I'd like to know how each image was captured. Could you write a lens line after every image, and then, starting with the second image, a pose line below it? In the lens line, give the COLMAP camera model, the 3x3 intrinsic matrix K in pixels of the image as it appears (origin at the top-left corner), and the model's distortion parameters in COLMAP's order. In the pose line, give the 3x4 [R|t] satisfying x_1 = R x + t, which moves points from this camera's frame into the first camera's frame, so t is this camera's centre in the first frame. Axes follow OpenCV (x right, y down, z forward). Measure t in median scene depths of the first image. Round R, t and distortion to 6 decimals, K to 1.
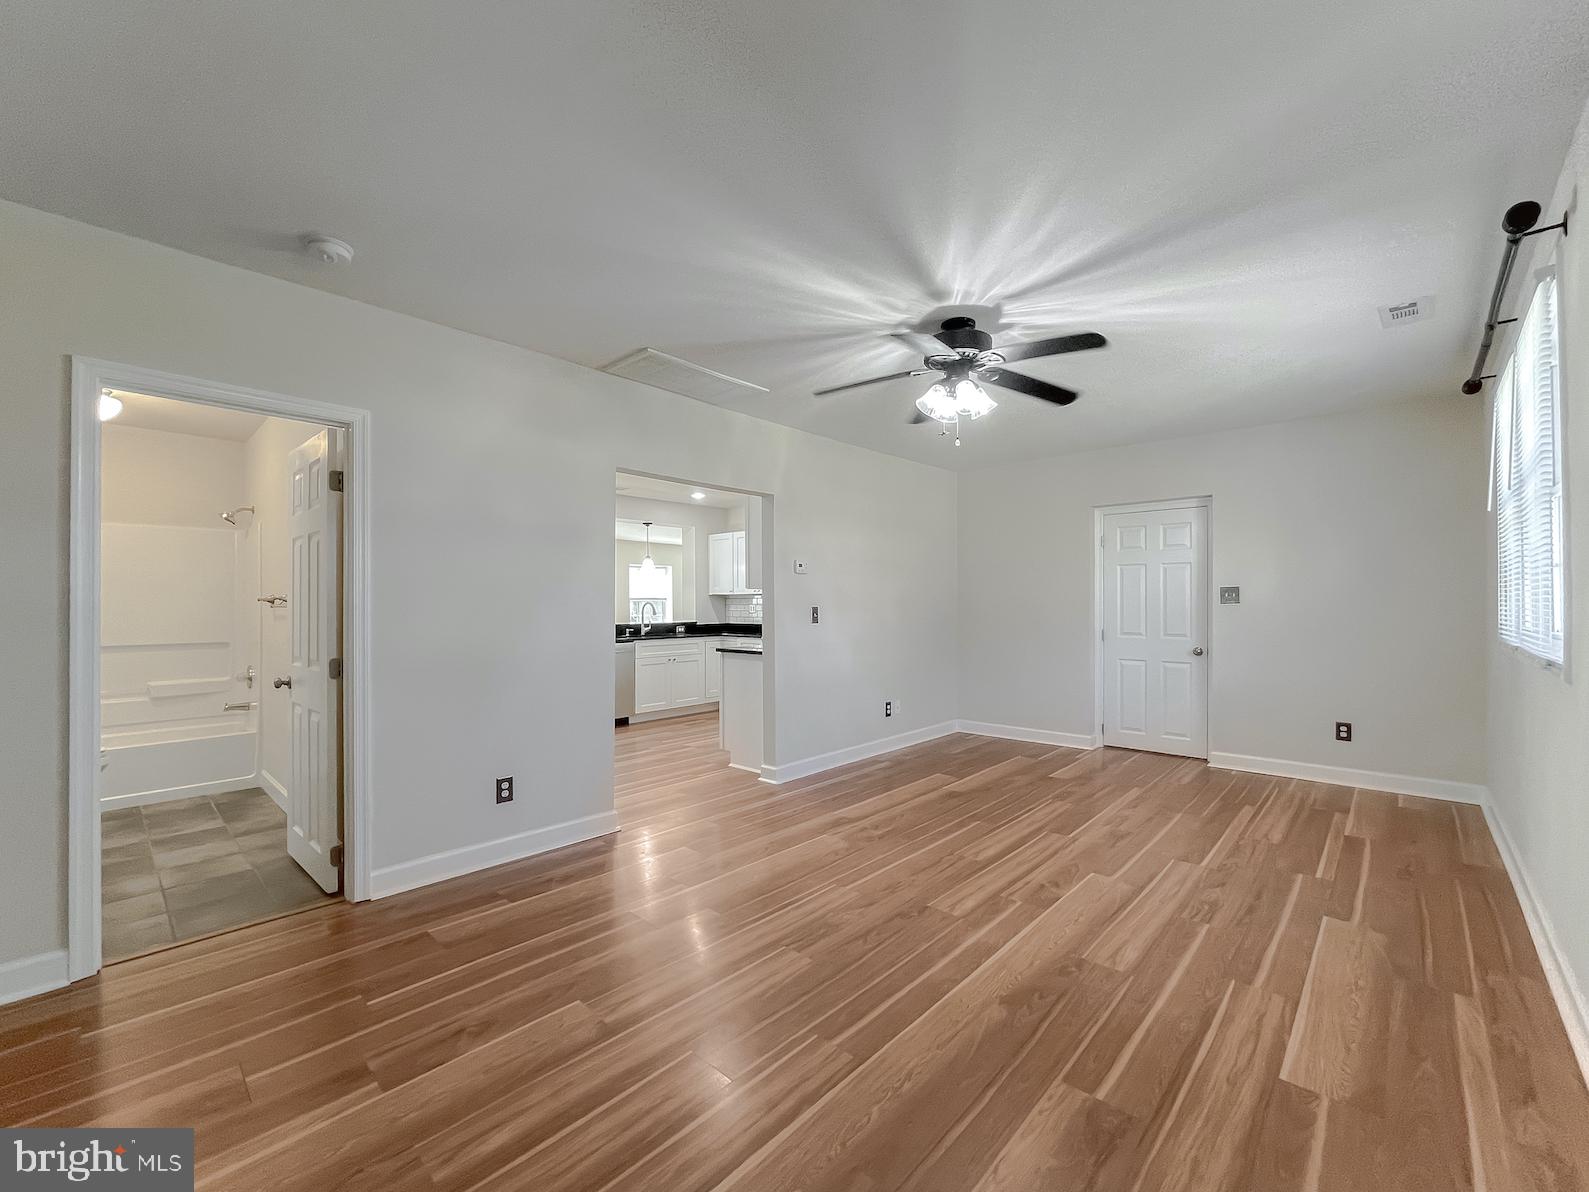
lens RADIAL K [[657.9, 0, 788.9], [0, 657.9, 600.1], [0, 0, 1]] dist [-0.004472, -0.000200]
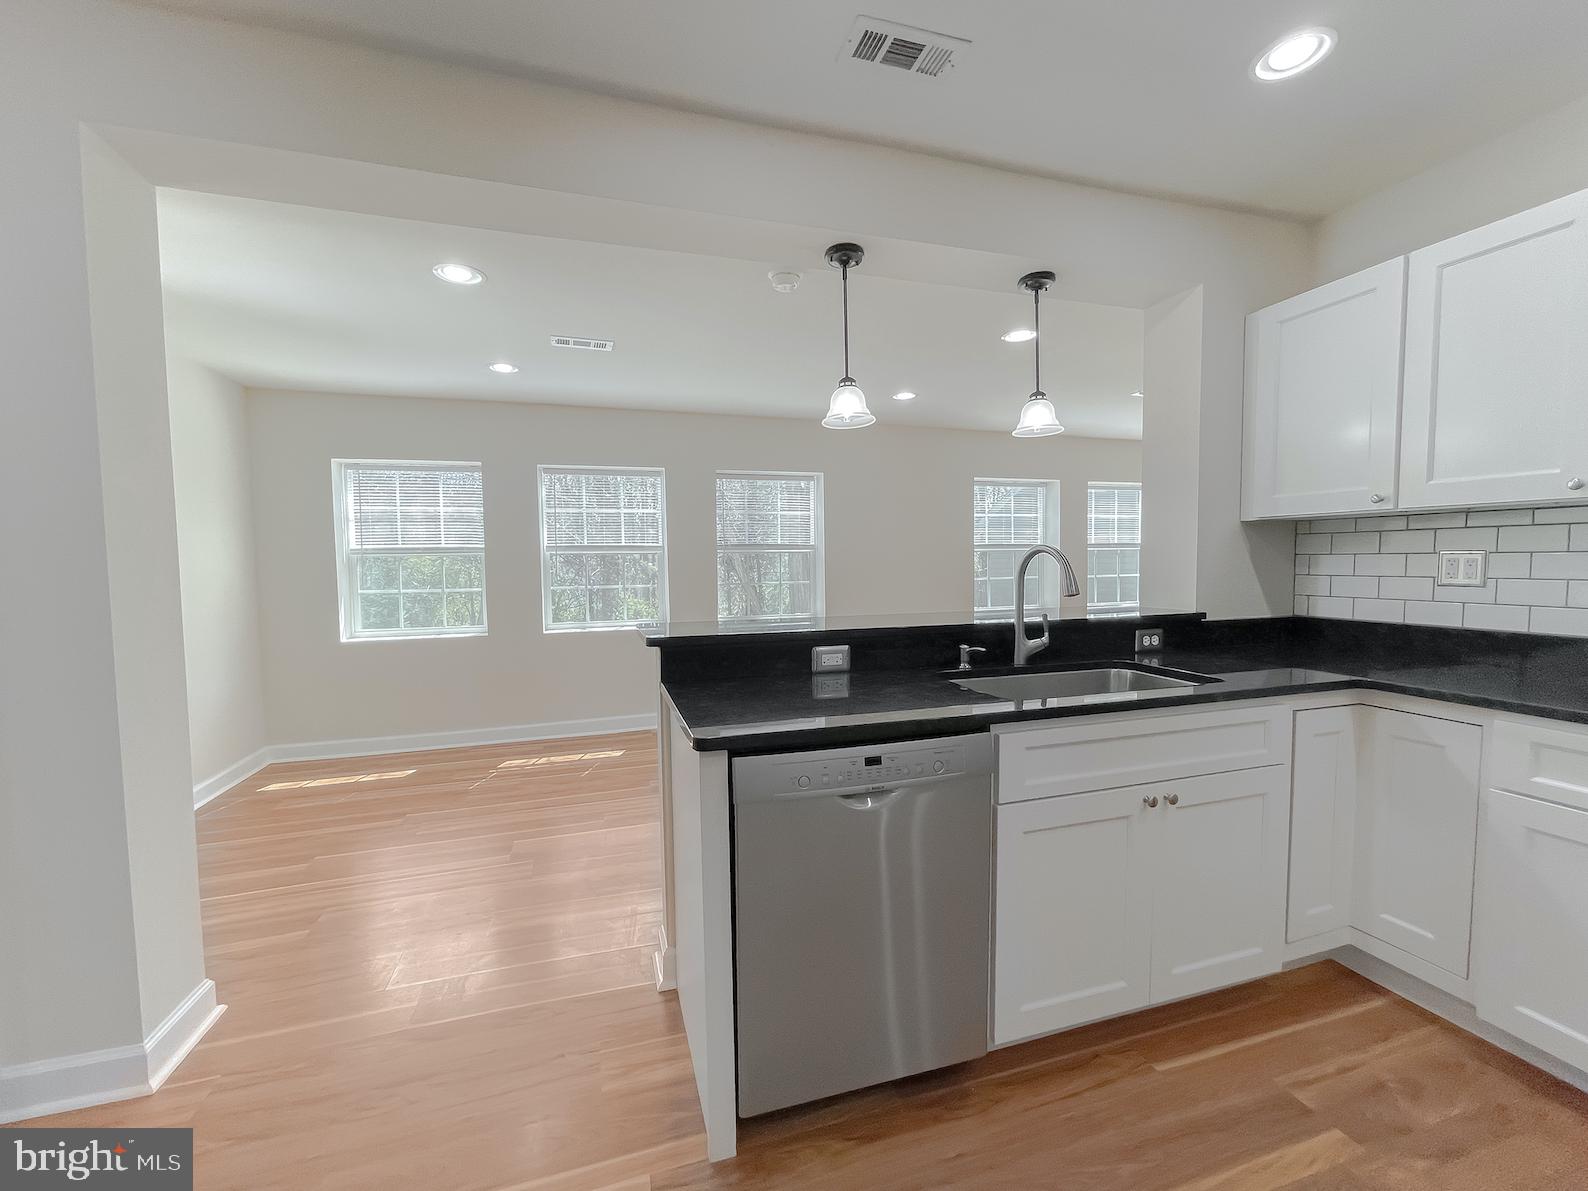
lens RADIAL K [[657.5, 0, 788.4], [0, 657.5, 599.6], [0, 0, 1]] dist [-0.004472, -0.000200]
pose [[0.871735, 0.022009, -0.489483, -0.405516], [0.012749, 0.997634, 0.067562, 0.012562], [0.489812, -0.065136, 0.869392, 1.675797]]
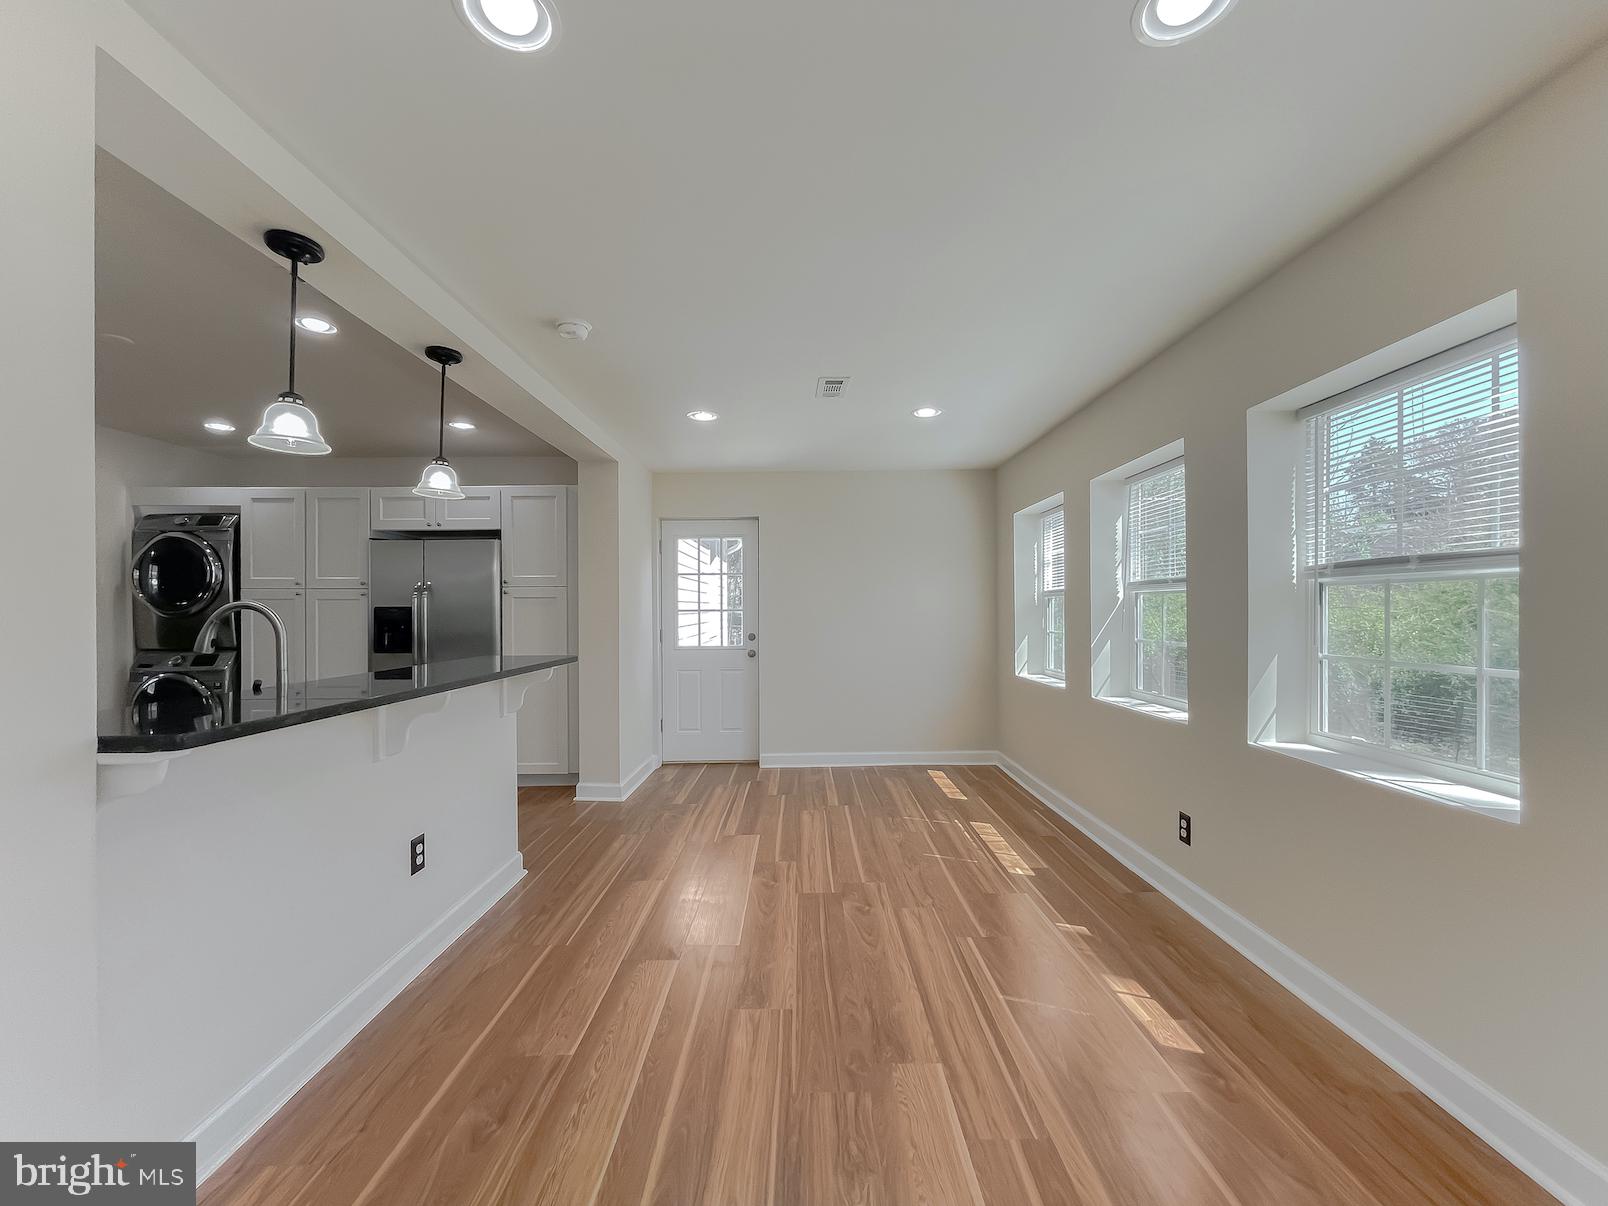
lens RADIAL K [[653.4, 0, 797.3], [0, 653.4, 614.4], [0, 0, 1]] dist [-0.001795, 0.000148]
pose [[-0.729102, 0.010380, -0.684326, -0.459810], [0.013277, 0.999911, 0.001020, 0.026331], [0.684276, -0.008342, -0.729175, 3.139352]]
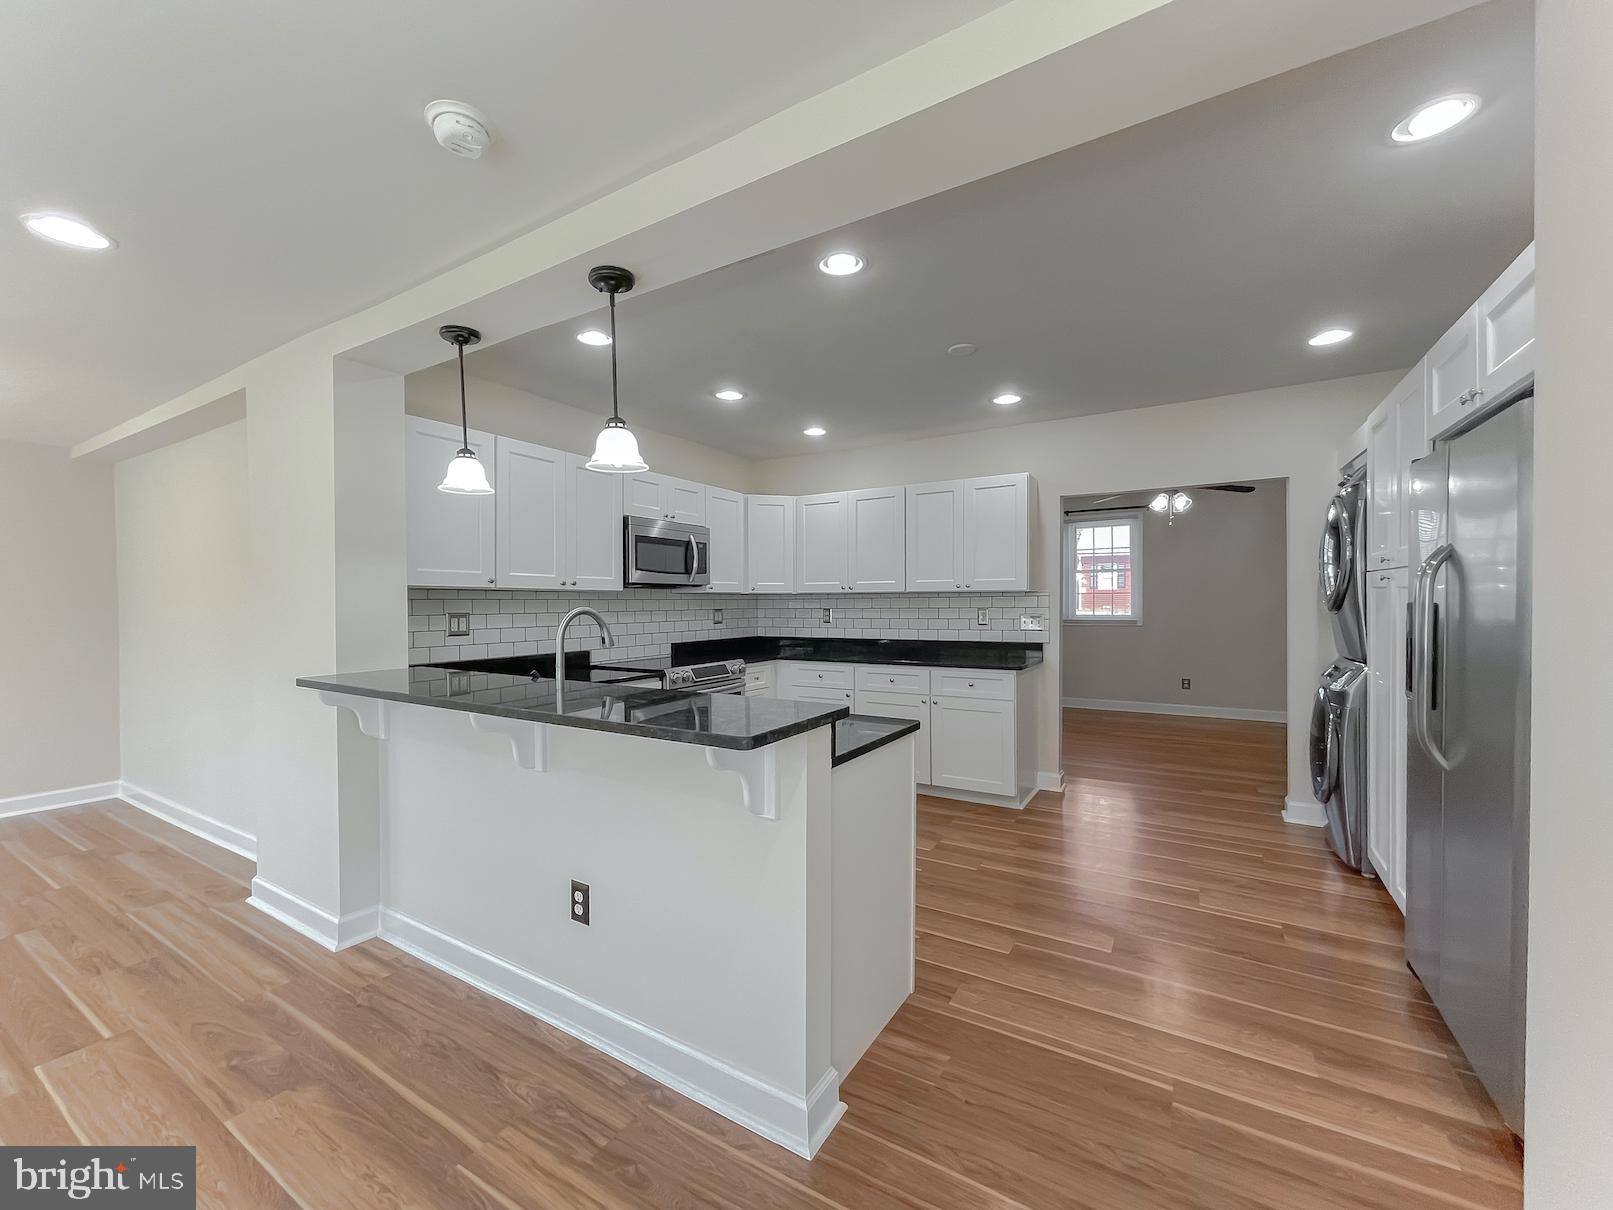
lens RADIAL K [[653.7, 0, 805.2], [0, 653.7, 607.2], [0, 0, 1]] dist [-0.002137, -0.000352]
pose [[-0.209708, -0.002953, 0.977760, -1.294569], [0.000118, 0.999995, 0.003046, 0.003055], [-0.977764, 0.000754, -0.209706, 2.249241]]
